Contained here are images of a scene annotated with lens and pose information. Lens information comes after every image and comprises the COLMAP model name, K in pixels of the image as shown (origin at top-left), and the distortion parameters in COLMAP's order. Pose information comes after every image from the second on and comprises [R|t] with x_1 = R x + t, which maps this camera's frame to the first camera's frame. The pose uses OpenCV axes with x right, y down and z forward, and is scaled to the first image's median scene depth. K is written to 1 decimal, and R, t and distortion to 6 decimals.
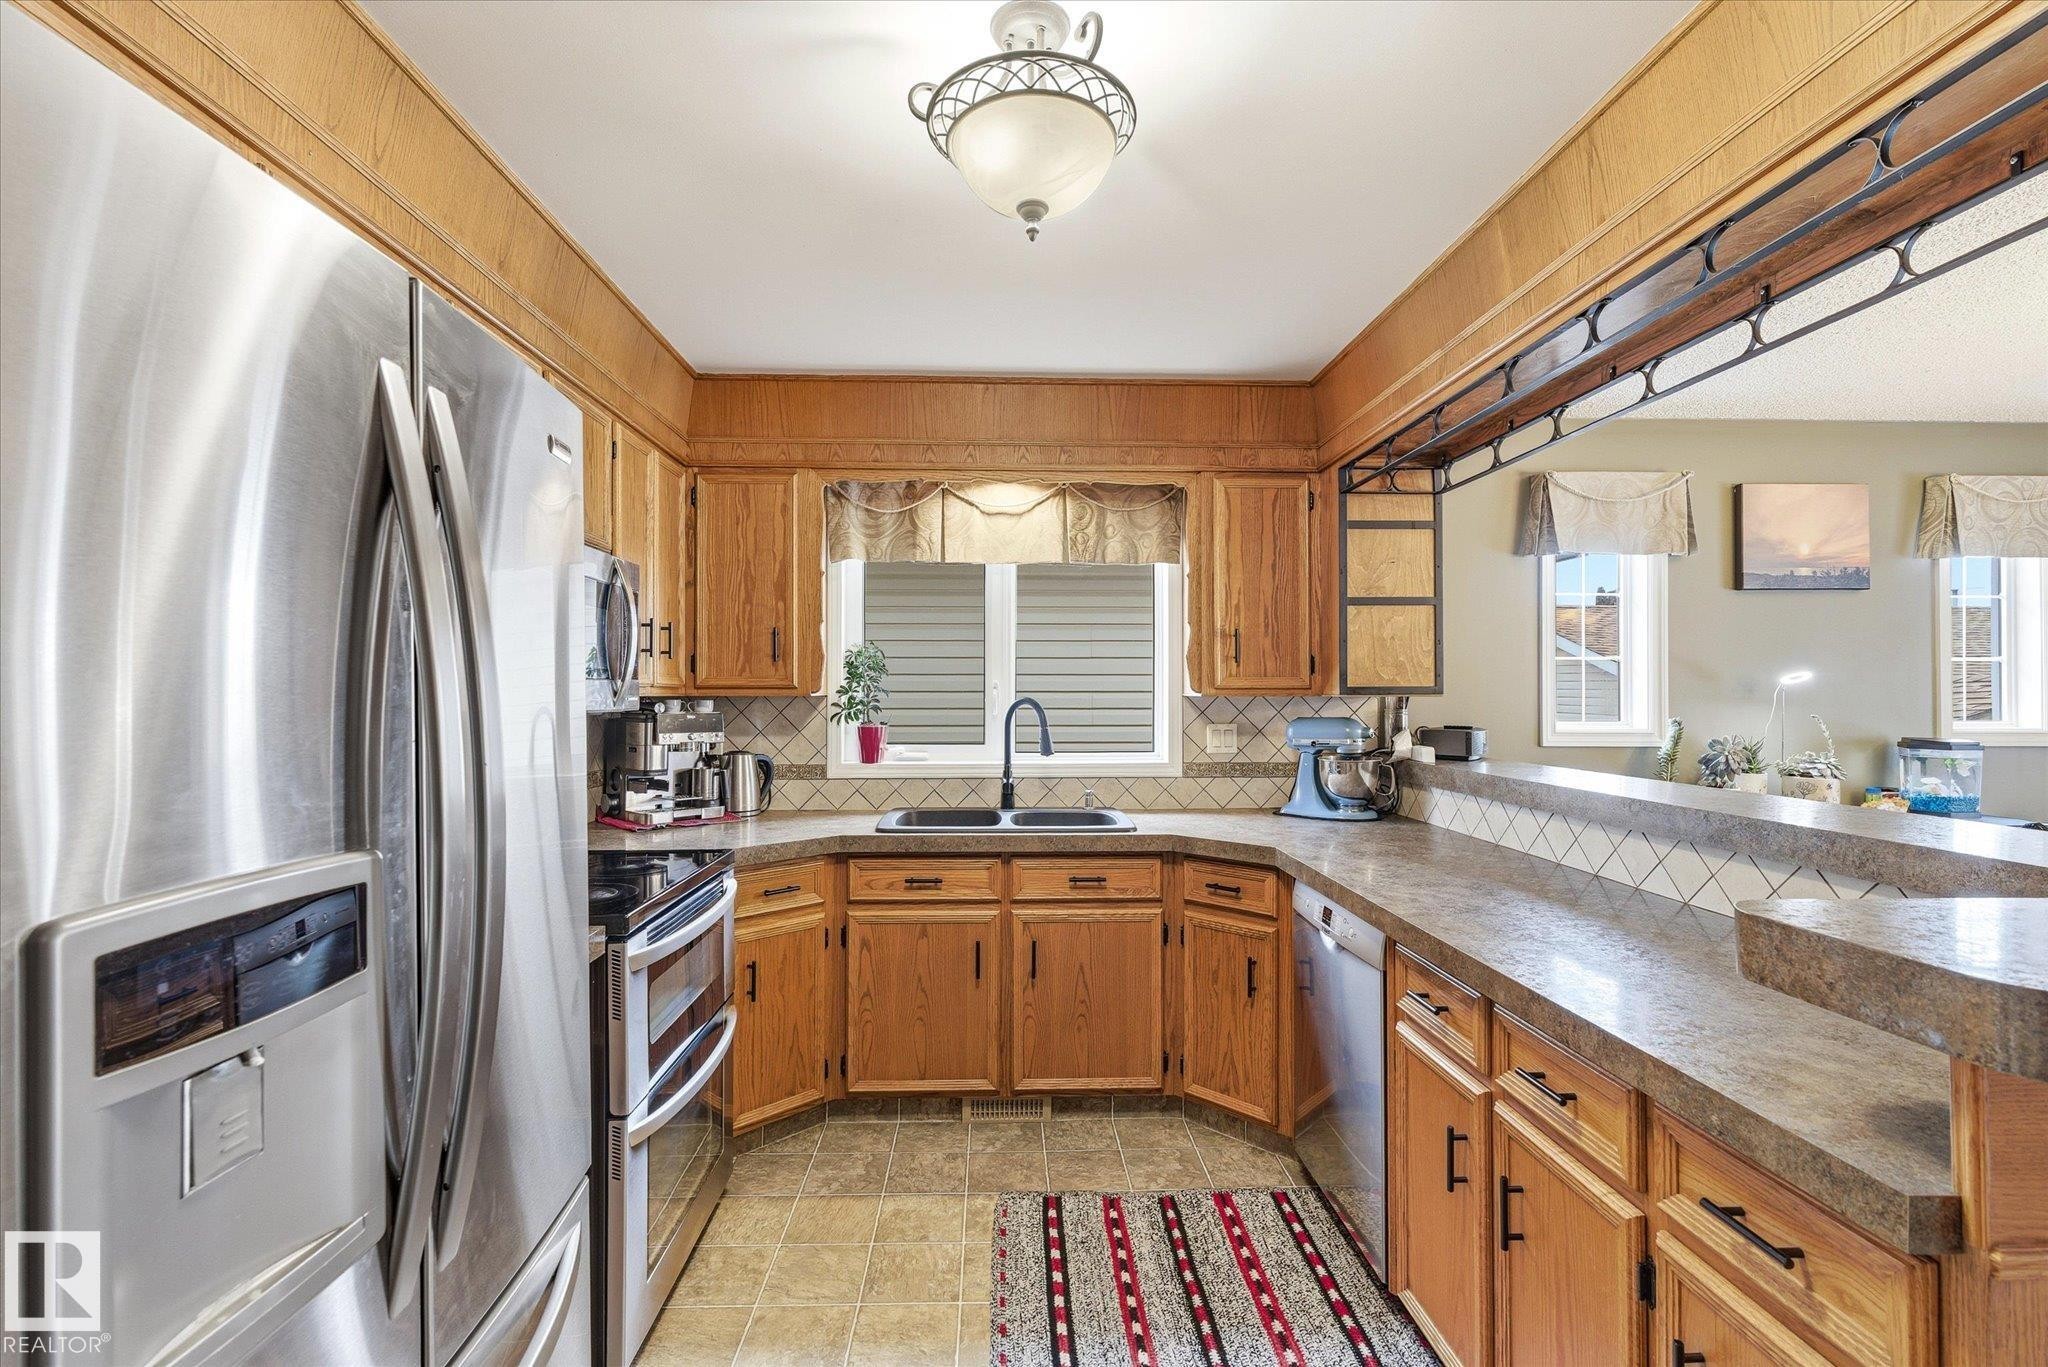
lens RADIAL K [[921.9, 0, 1016.1], [0, 921.9, 682.0], [0, 0, 1]] dist [-0.001535, 0.000517]
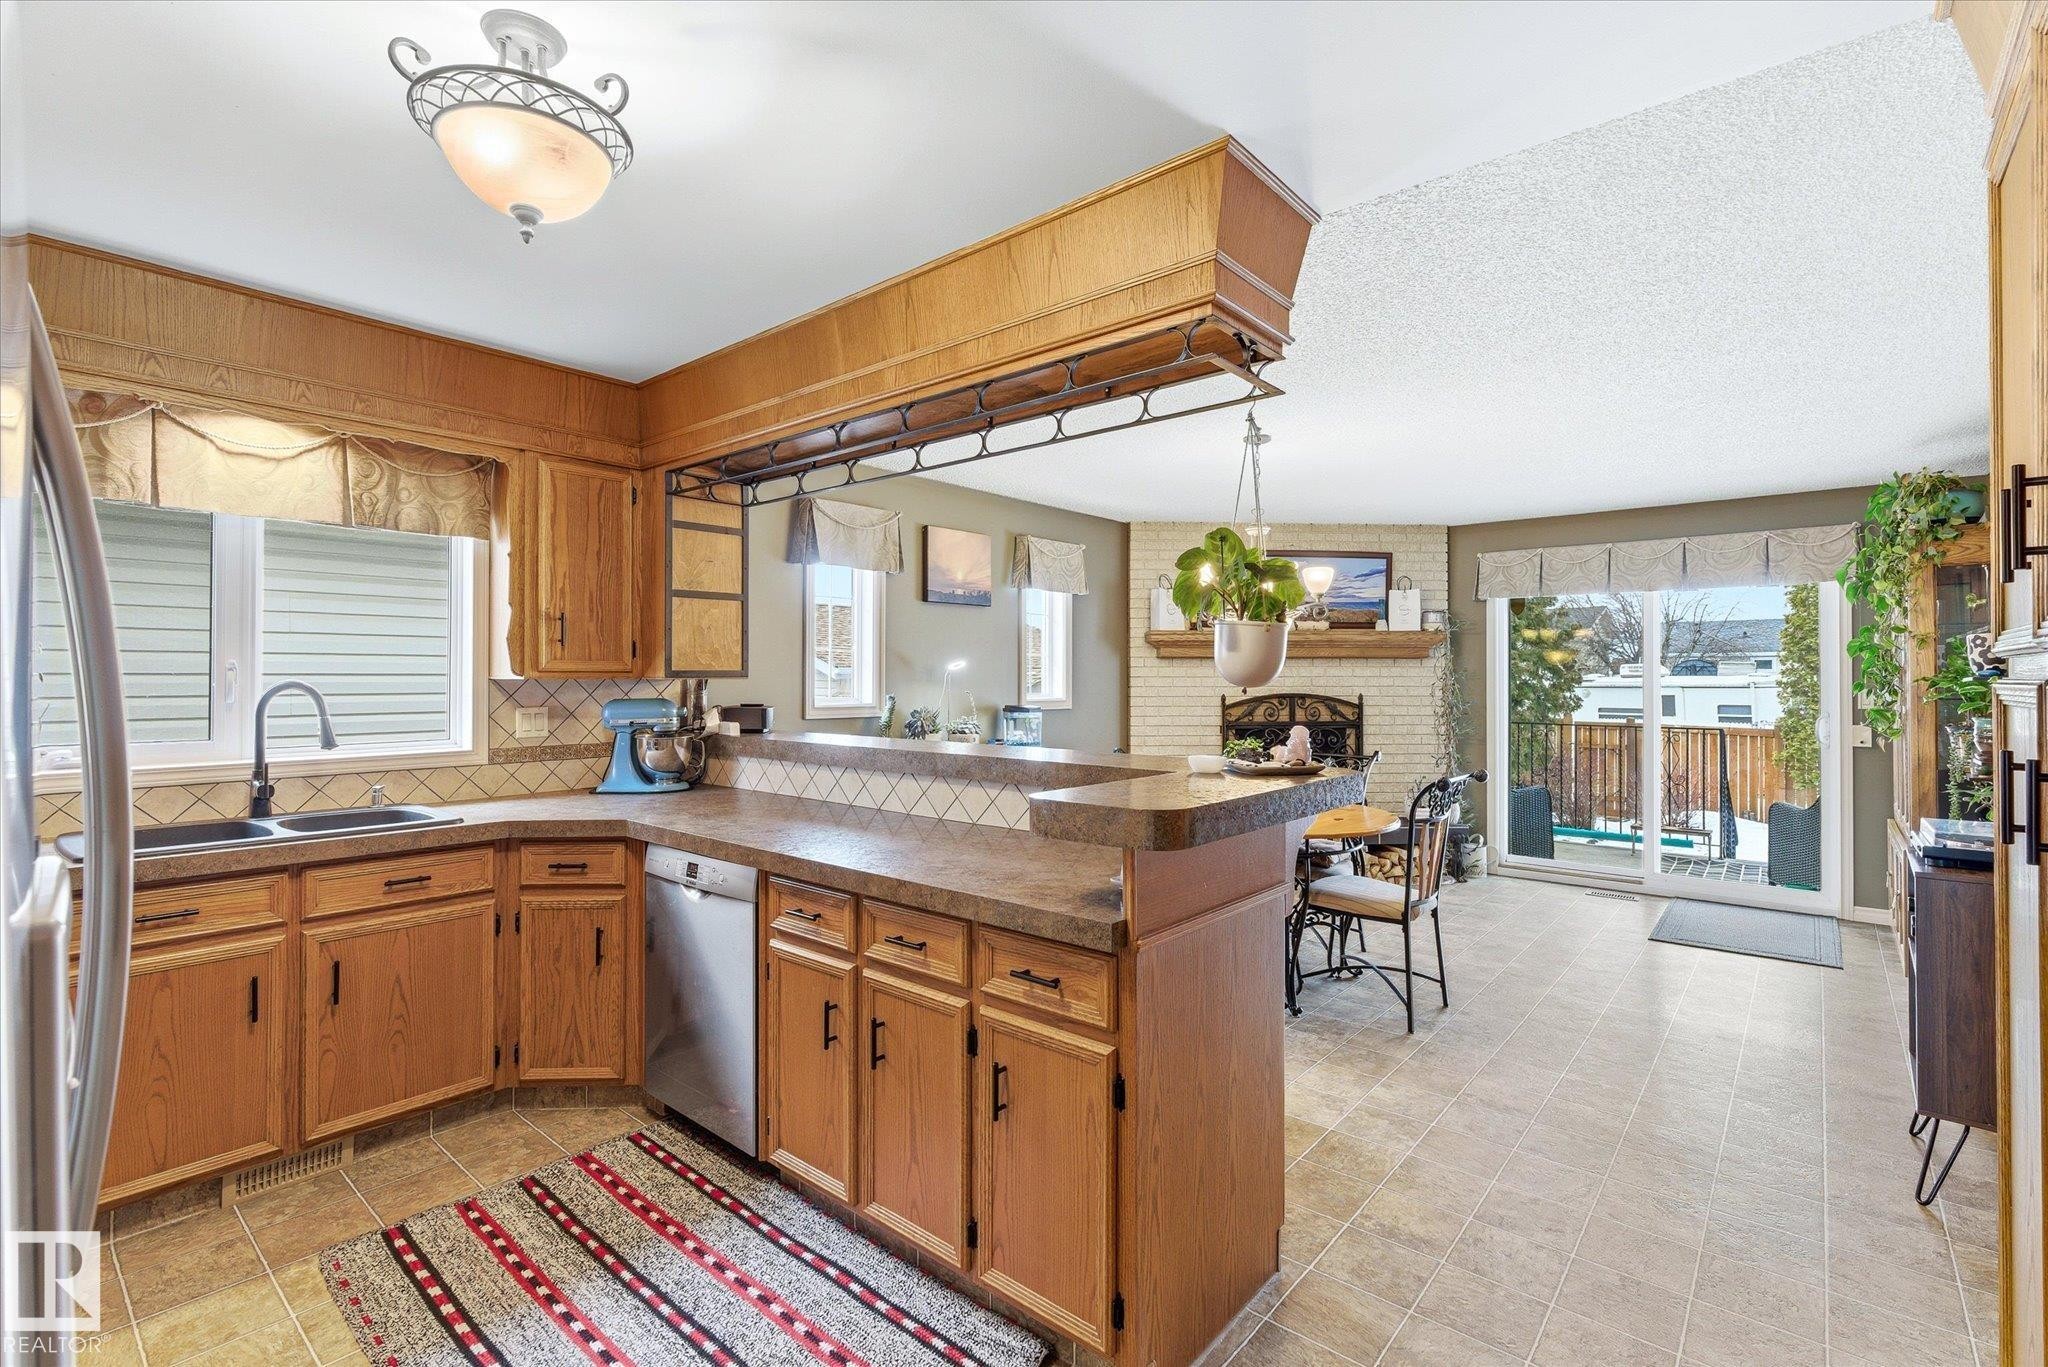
lens RADIAL K [[934.5, 0, 1020.2], [0, 934.5, 667.9], [0, 0, 1]] dist [-0.001770, -0.000292]
pose [[0.672775, 0.006532, 0.739819, -0.195735], [-0.008820, 0.999961, -0.000808, -0.000501], [-0.739795, -0.005981, 0.672806, -0.065406]]
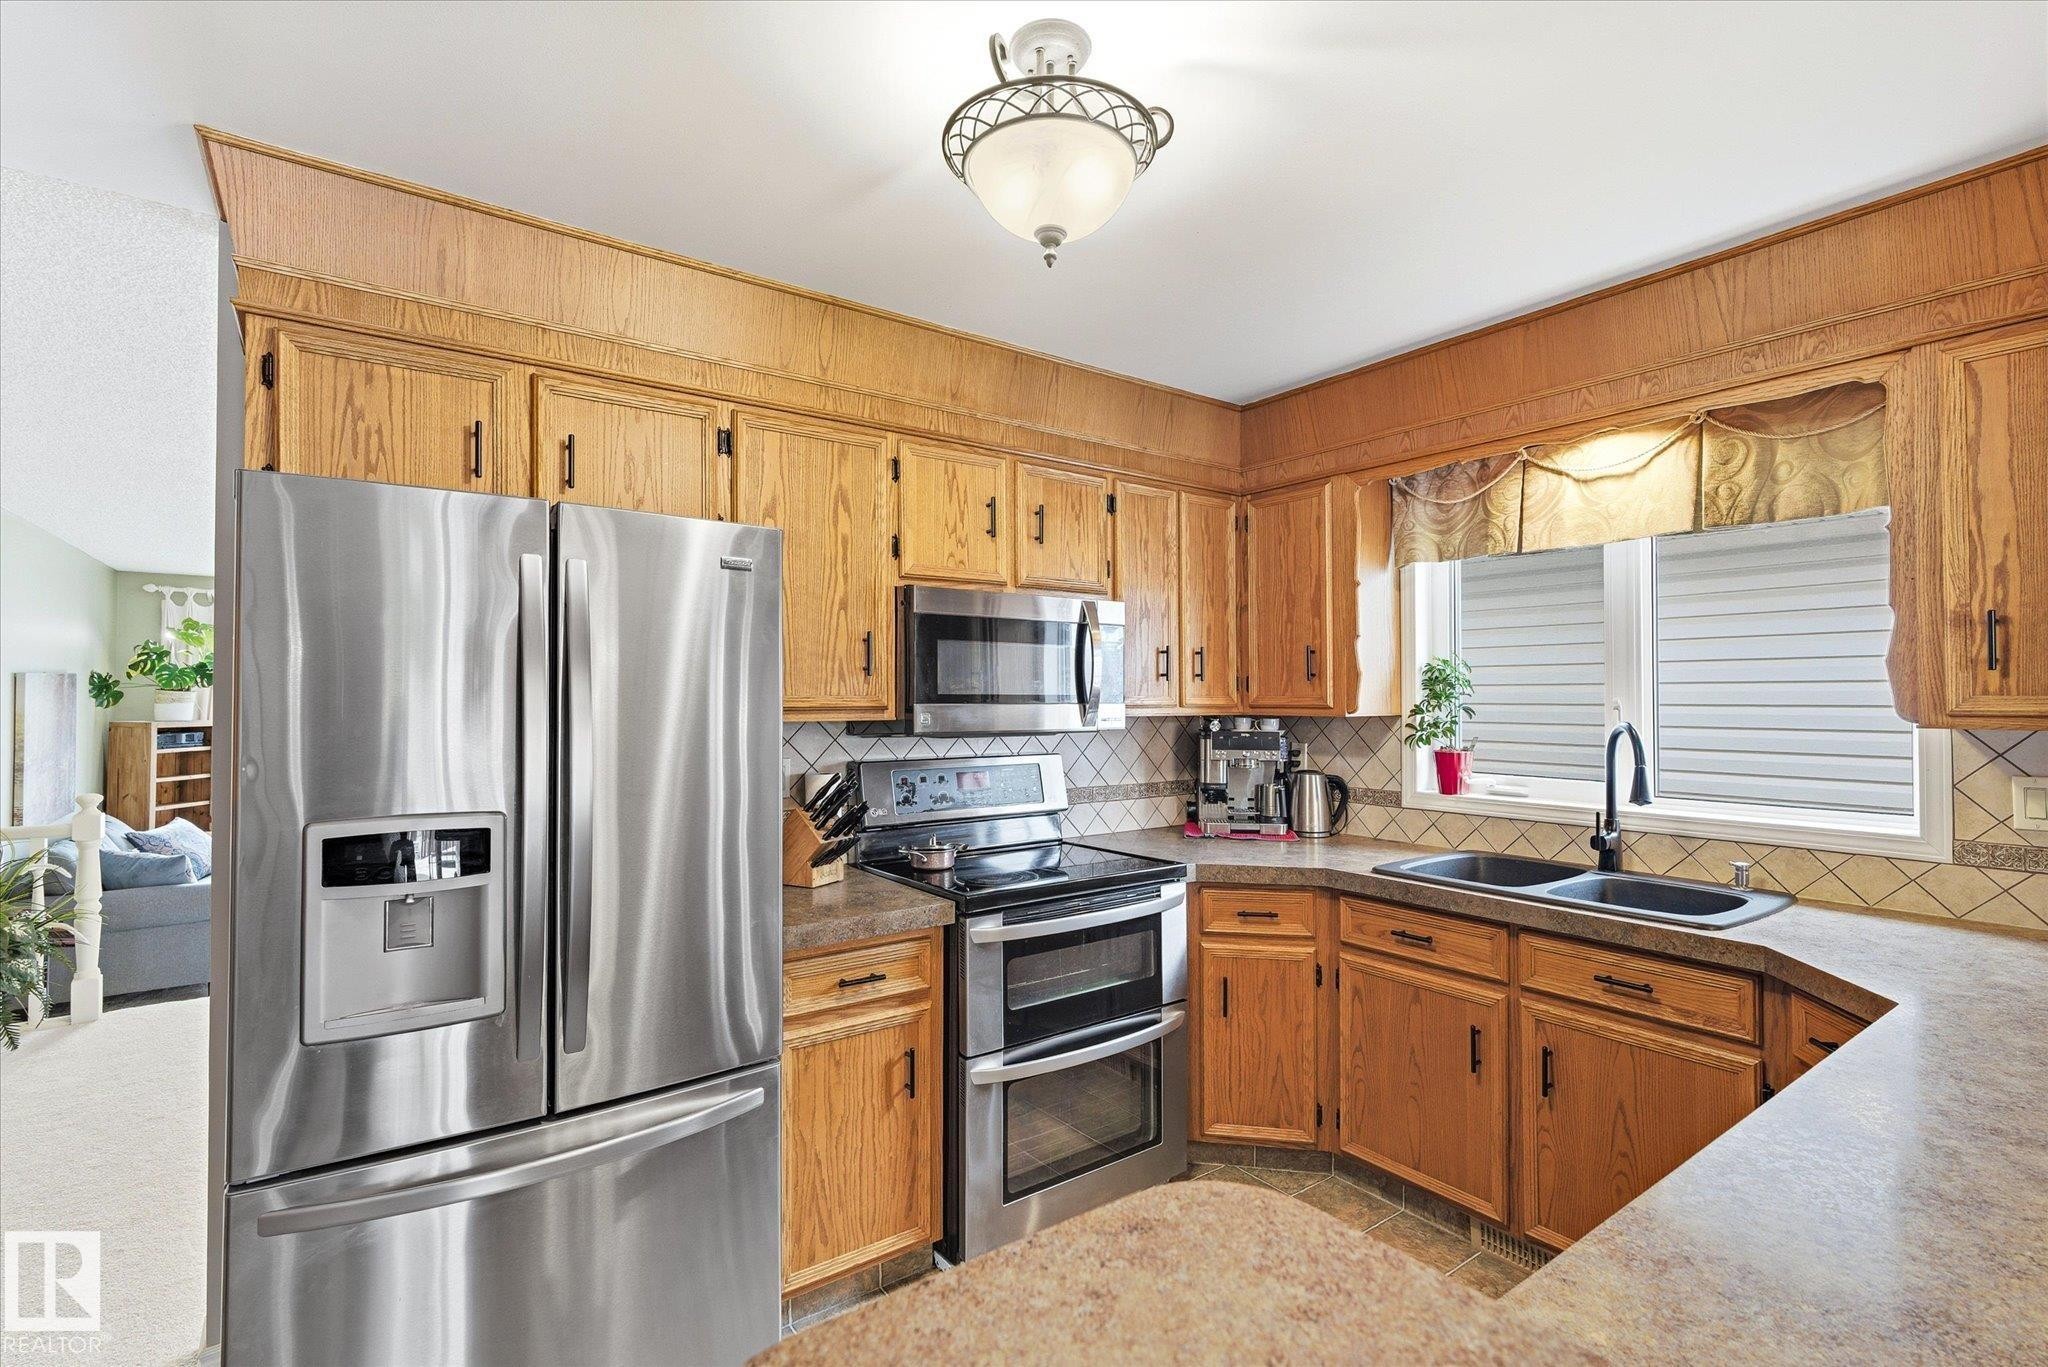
lens RADIAL K [[931.2, 0, 1024.0], [0, 931.2, 683.5], [0, 0, 1]] dist [0.000454, 0.000018]
pose [[0.562663, -0.012222, -0.826596, 0.405716], [0.010708, 0.999915, -0.007495, -0.016185], [0.826617, -0.004634, 0.562746, 0.212429]]
